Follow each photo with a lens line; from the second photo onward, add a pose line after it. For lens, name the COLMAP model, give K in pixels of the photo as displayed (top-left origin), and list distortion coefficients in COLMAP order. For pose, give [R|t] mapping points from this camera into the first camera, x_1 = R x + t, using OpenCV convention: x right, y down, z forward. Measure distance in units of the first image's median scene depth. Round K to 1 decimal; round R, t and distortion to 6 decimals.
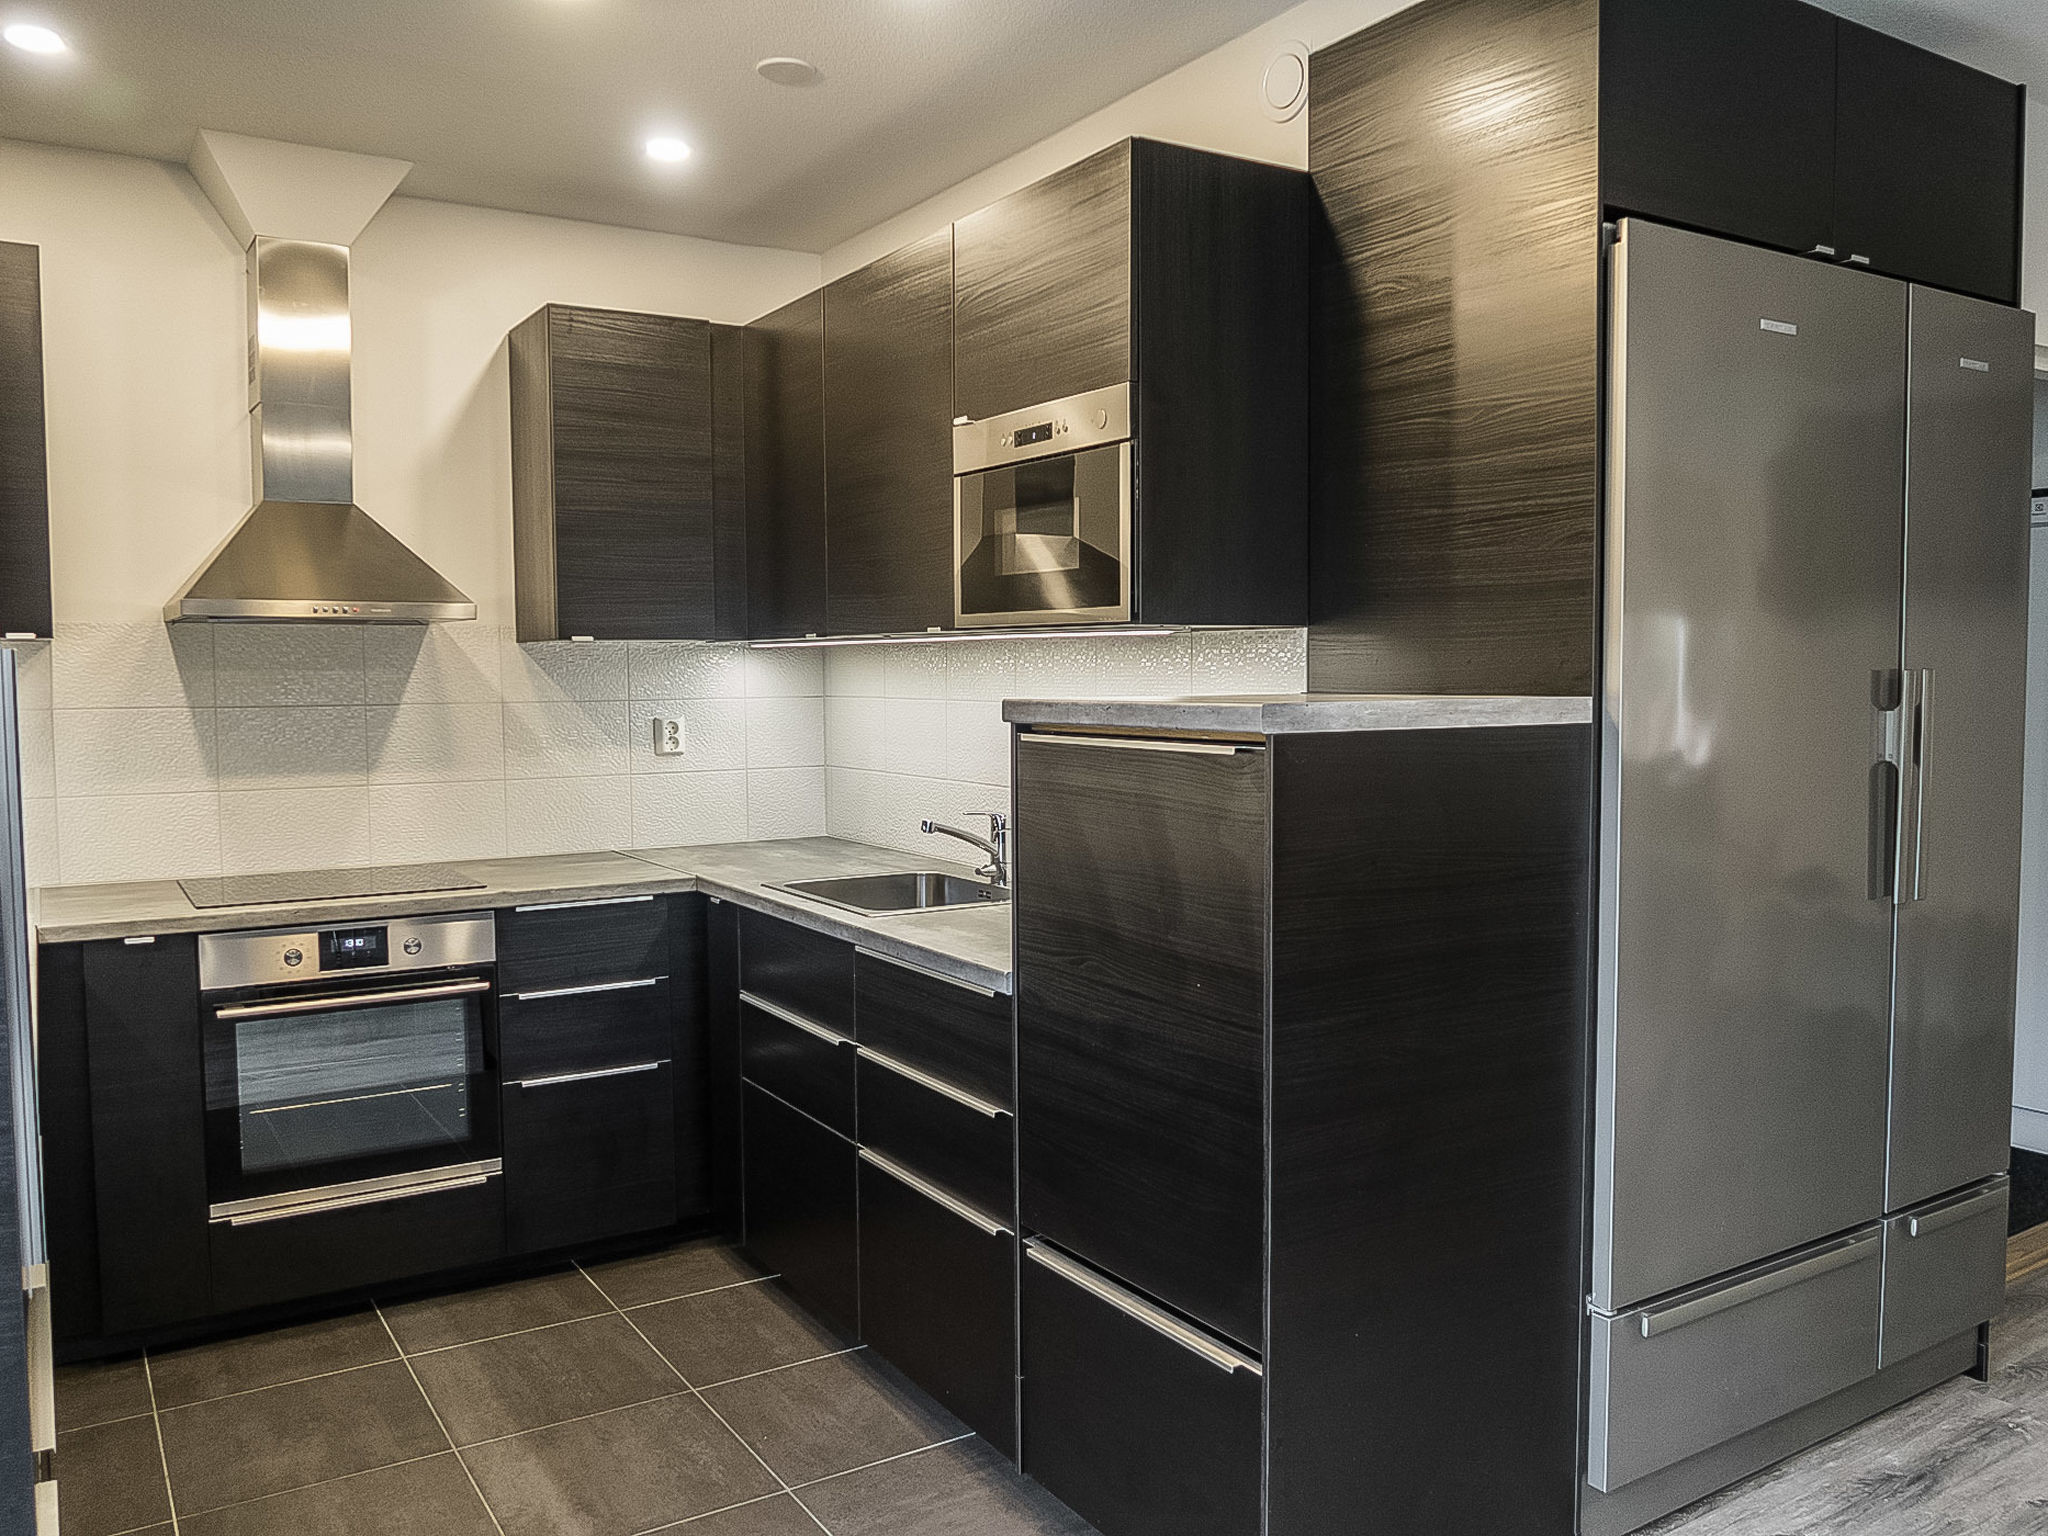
lens RADIAL K [[1596.6, 0, 1040.1], [0, 1596.6, 769.4], [0, 0, 1]] dist [-0.023640, 0.003185]
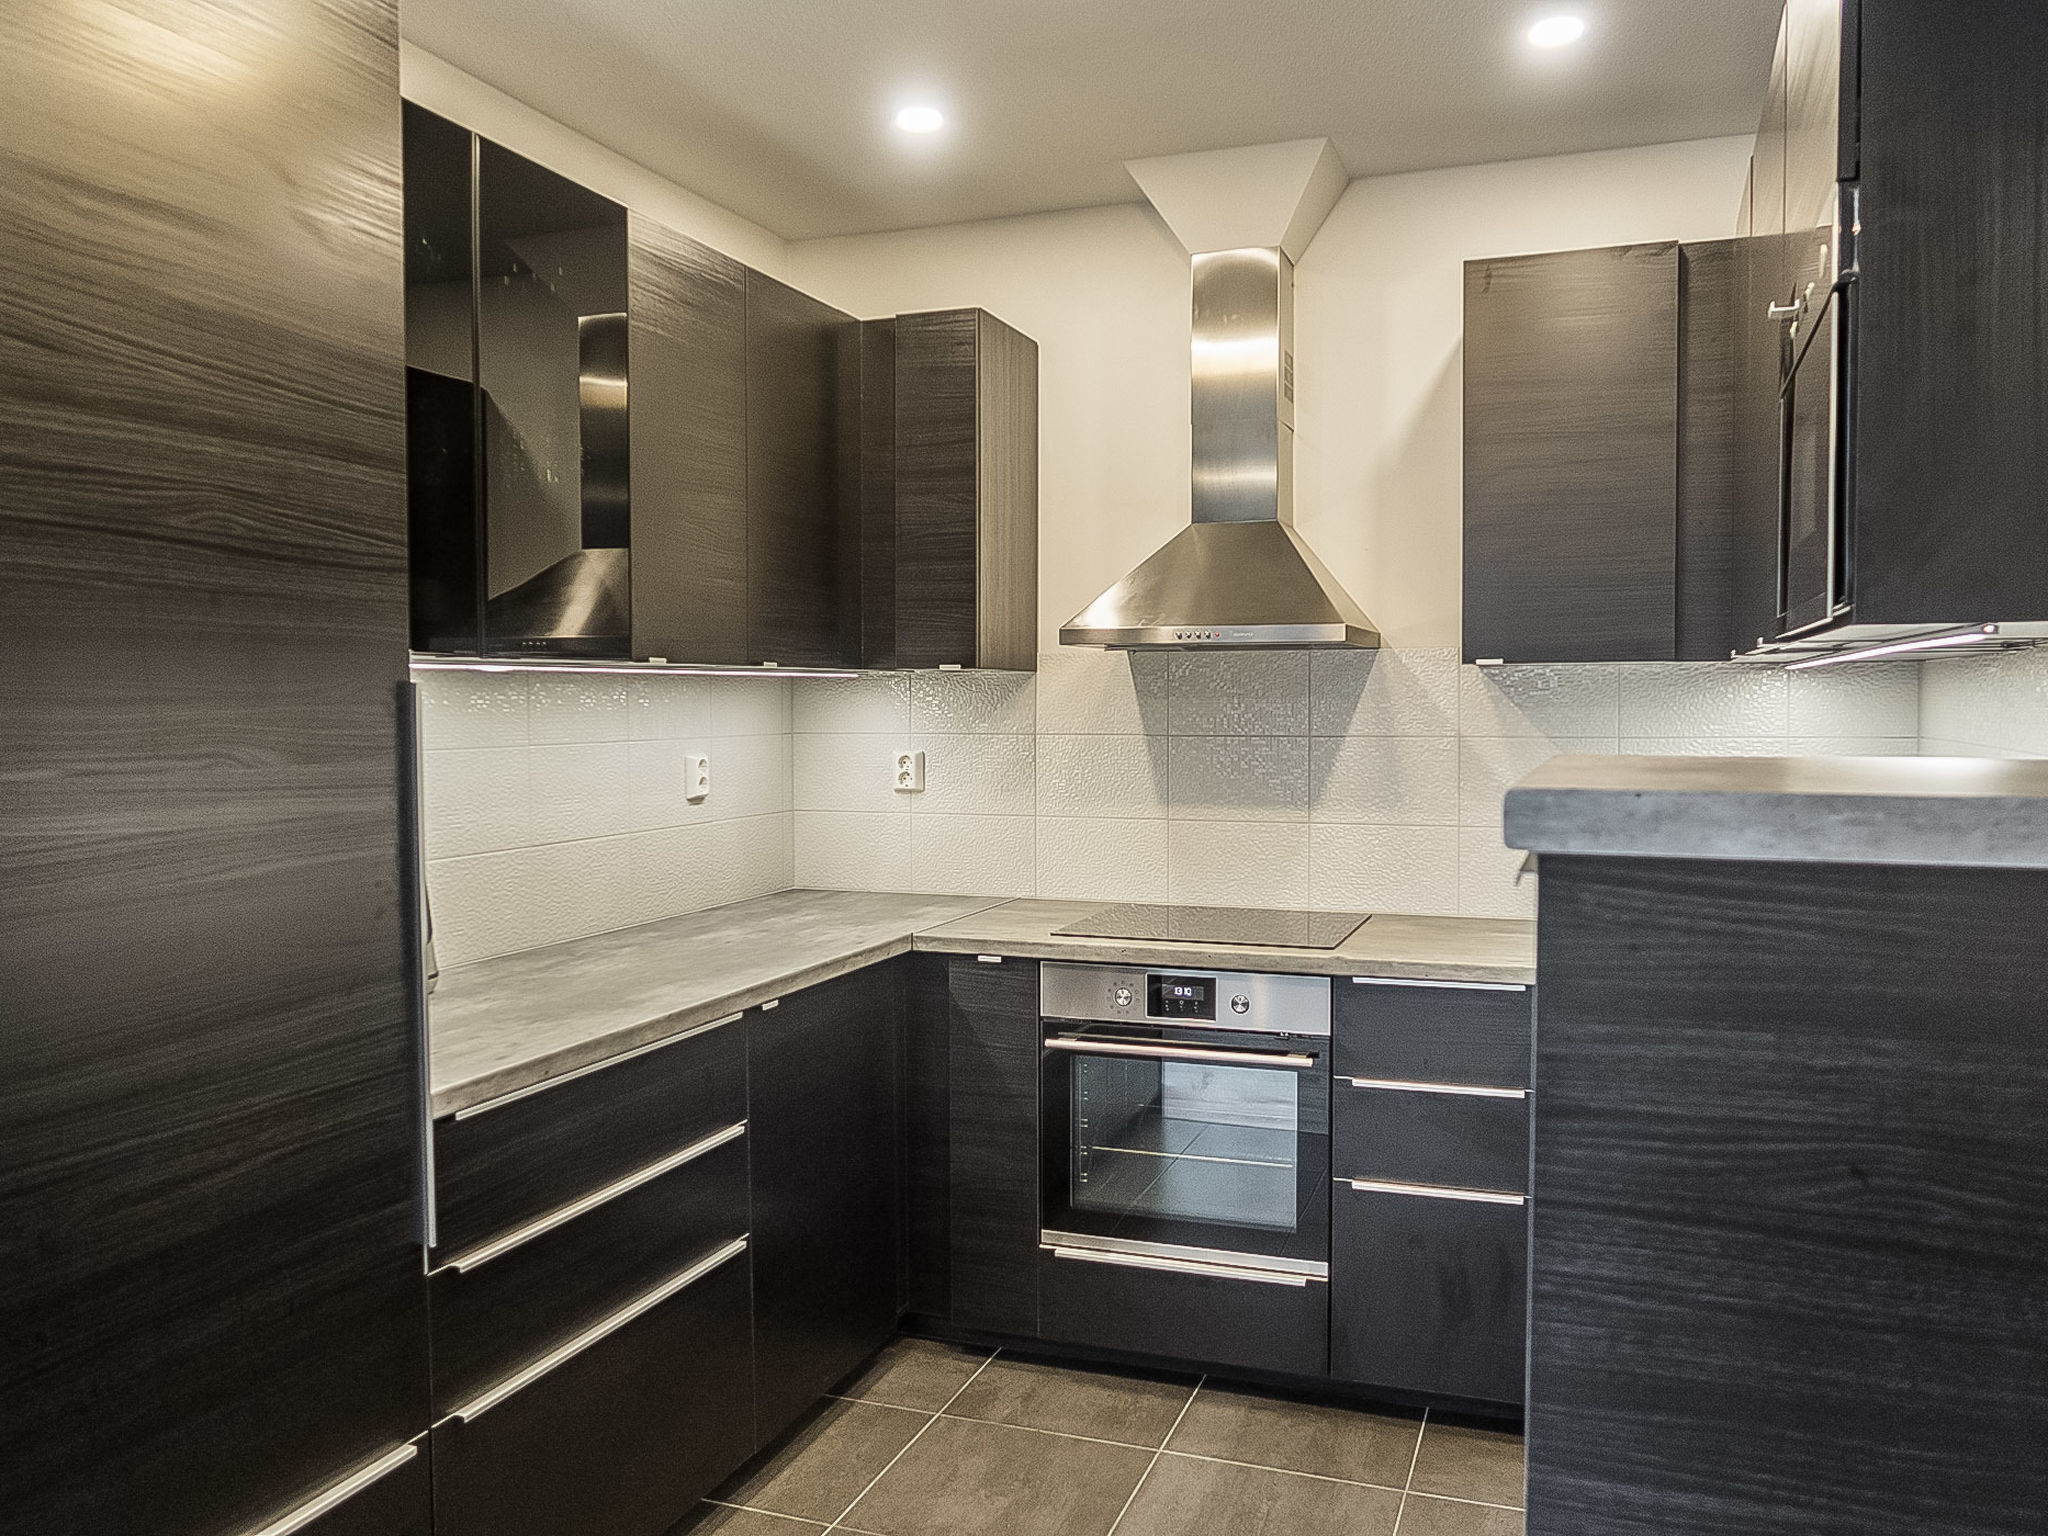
lens RADIAL K [[1596.6, 0, 1023.5], [0, 1596.6, 769.3], [0, 0, 1]] dist [-0.023640, 0.003185]
pose [[0.597017, 0.037771, -0.801339, 0.248808], [-0.048973, 0.998744, 0.010589, -0.025478], [0.800733, 0.032922, 0.598117, 0.344002]]
